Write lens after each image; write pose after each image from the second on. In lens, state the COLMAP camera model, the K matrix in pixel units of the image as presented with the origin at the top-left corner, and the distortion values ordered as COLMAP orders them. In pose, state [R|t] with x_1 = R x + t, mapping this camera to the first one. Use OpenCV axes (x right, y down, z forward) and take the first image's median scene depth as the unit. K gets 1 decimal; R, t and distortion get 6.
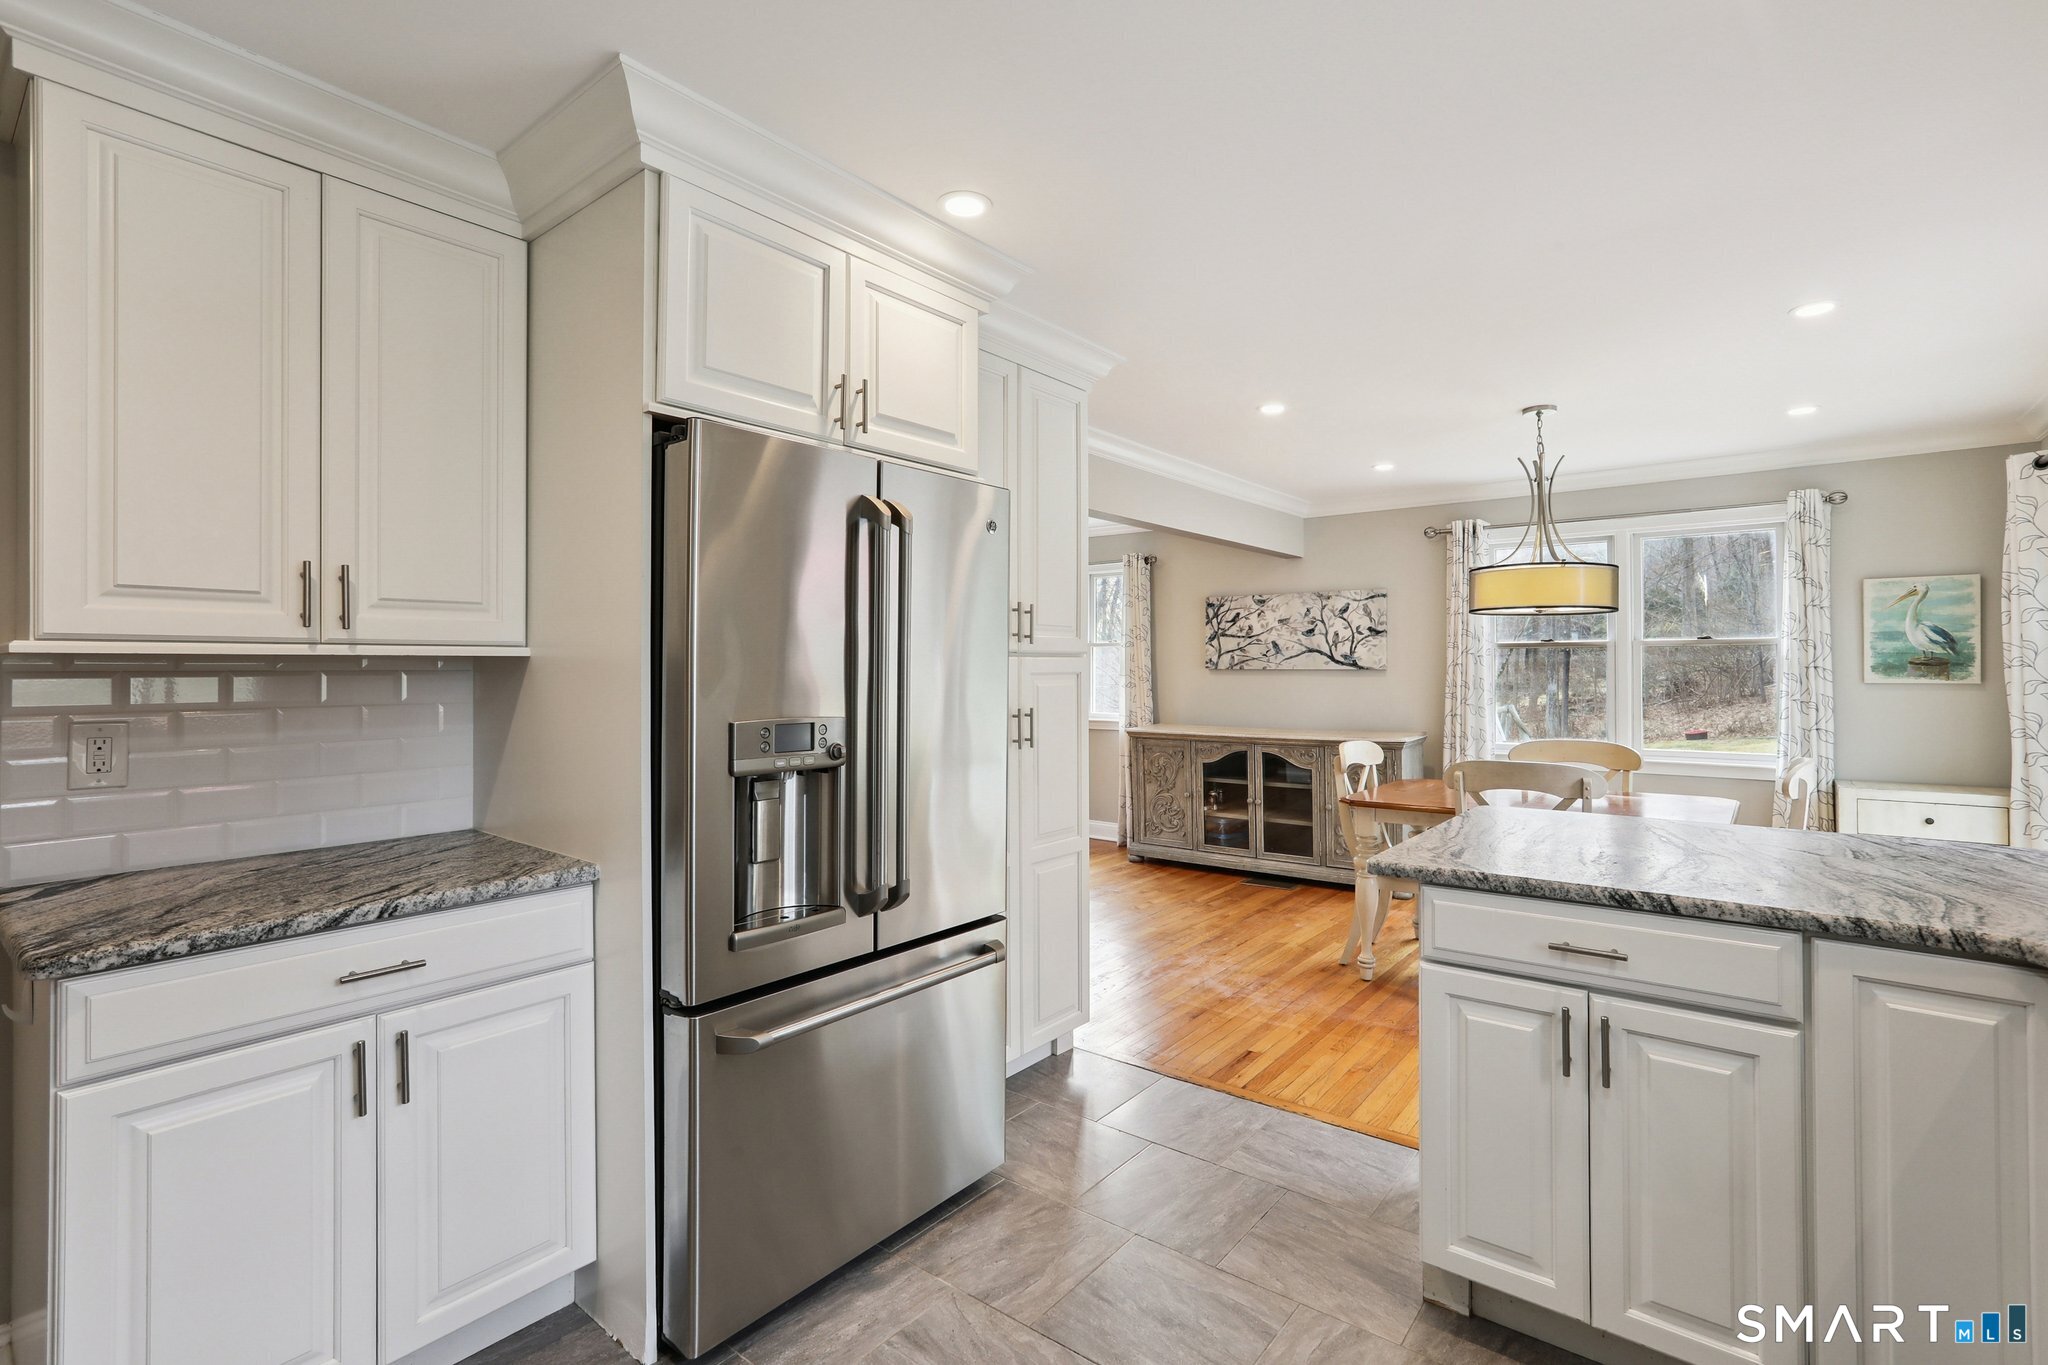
lens RADIAL K [[933.4, 0, 1046.7], [0, 933.4, 656.5], [0, 0, 1]] dist [-0.048665, 0.021251]
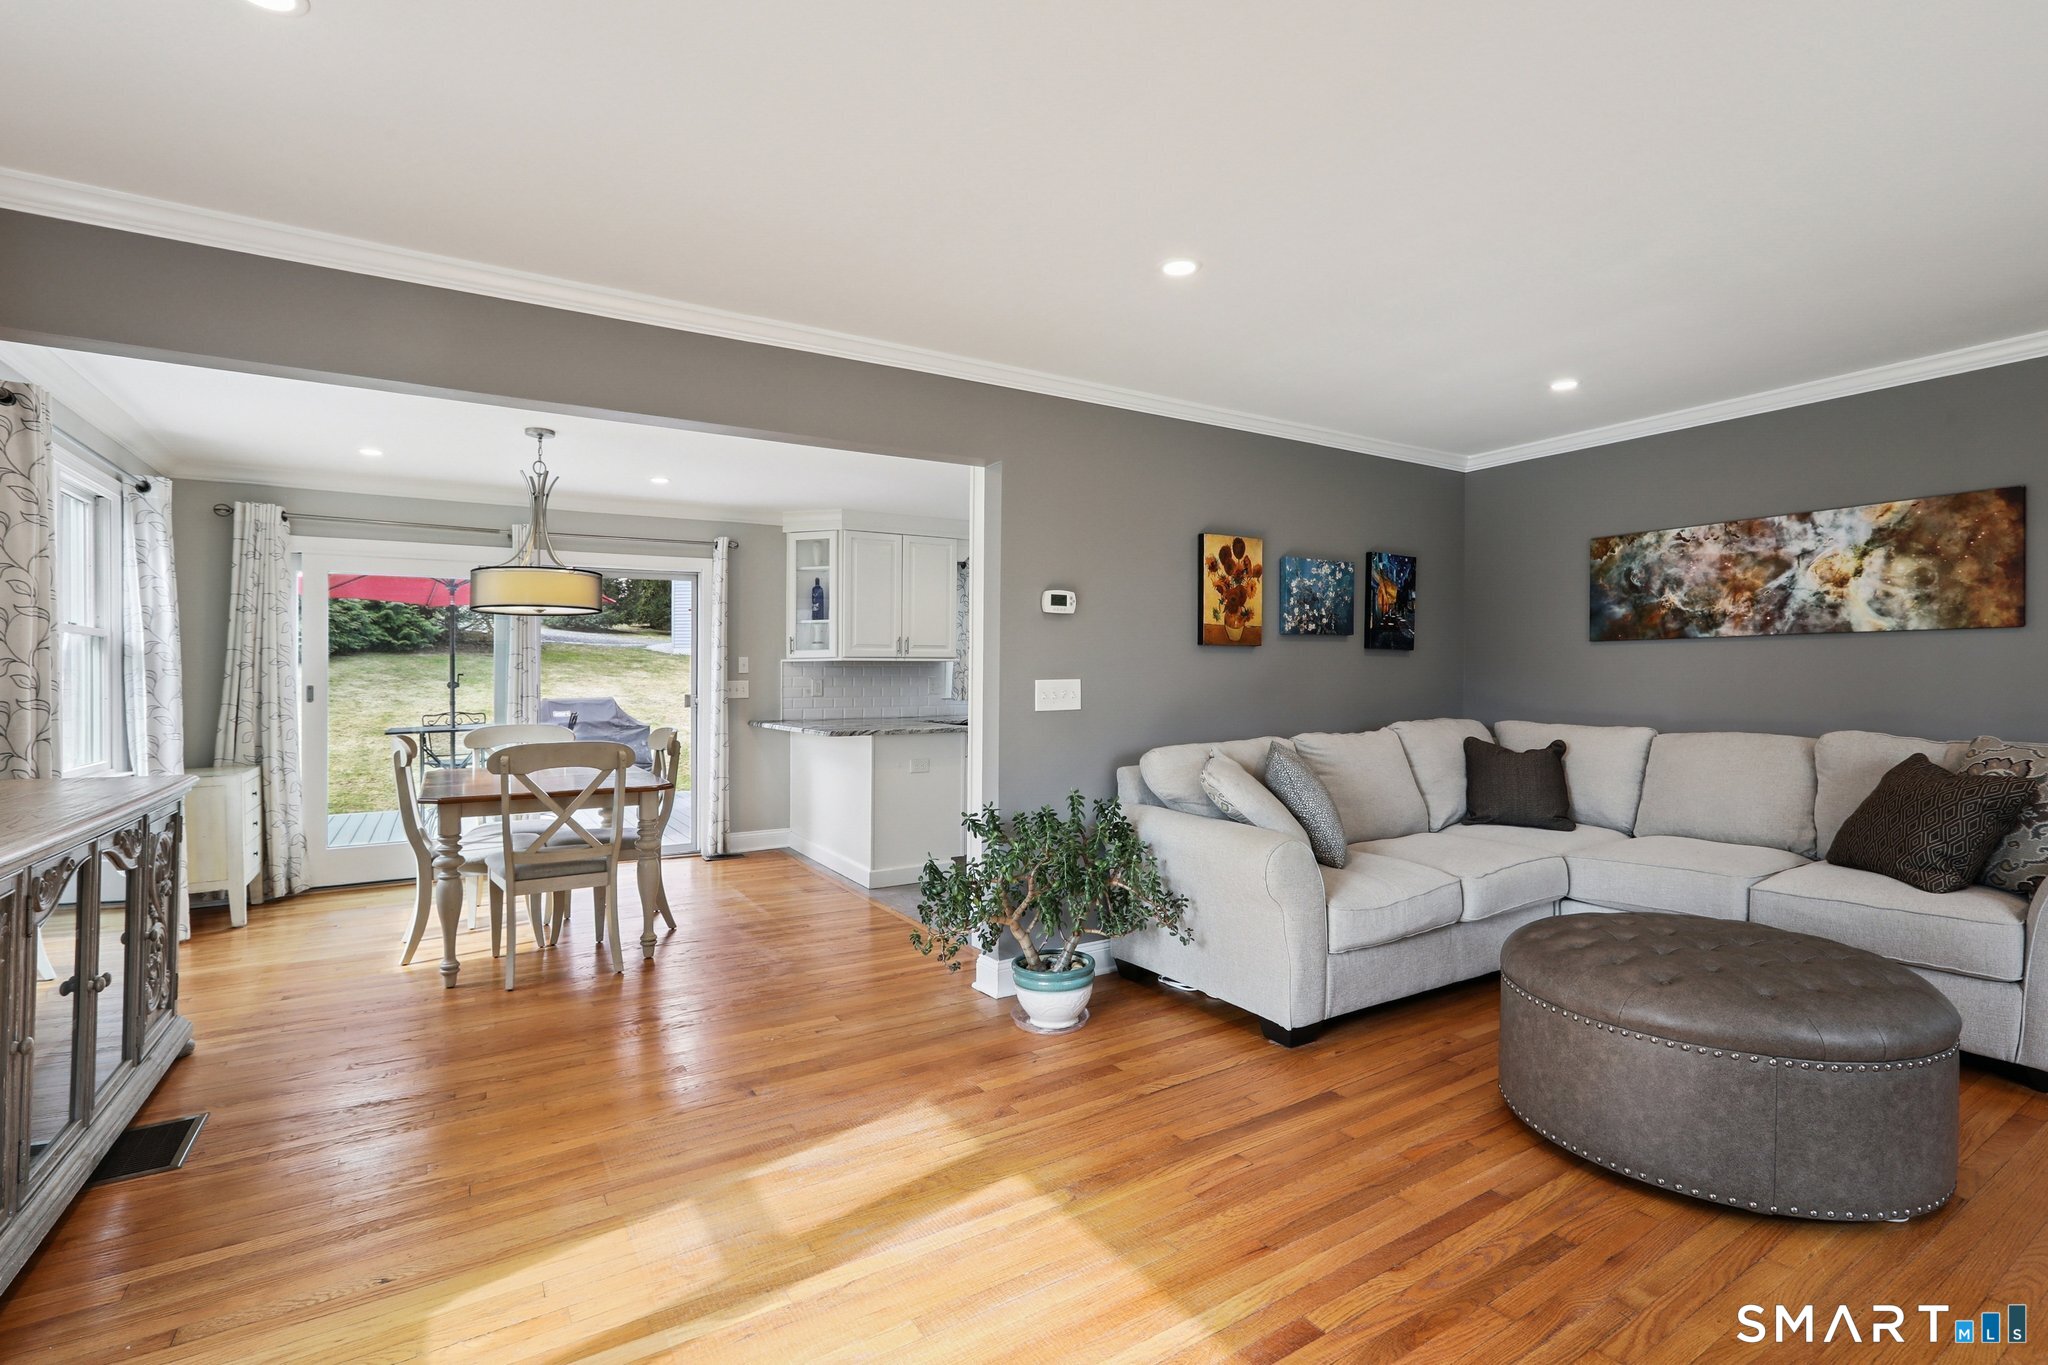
lens RADIAL K [[959.9, 0, 1029.8], [0, 959.9, 653.2], [0, 0, 1]] dist [-0.027064, 0.013757]
pose [[-0.939955, 0.017100, 0.340869, -0.428368], [0.003647, 0.999190, -0.040068, 0.052132], [-0.341278, -0.036418, -0.939257, 1.895800]]
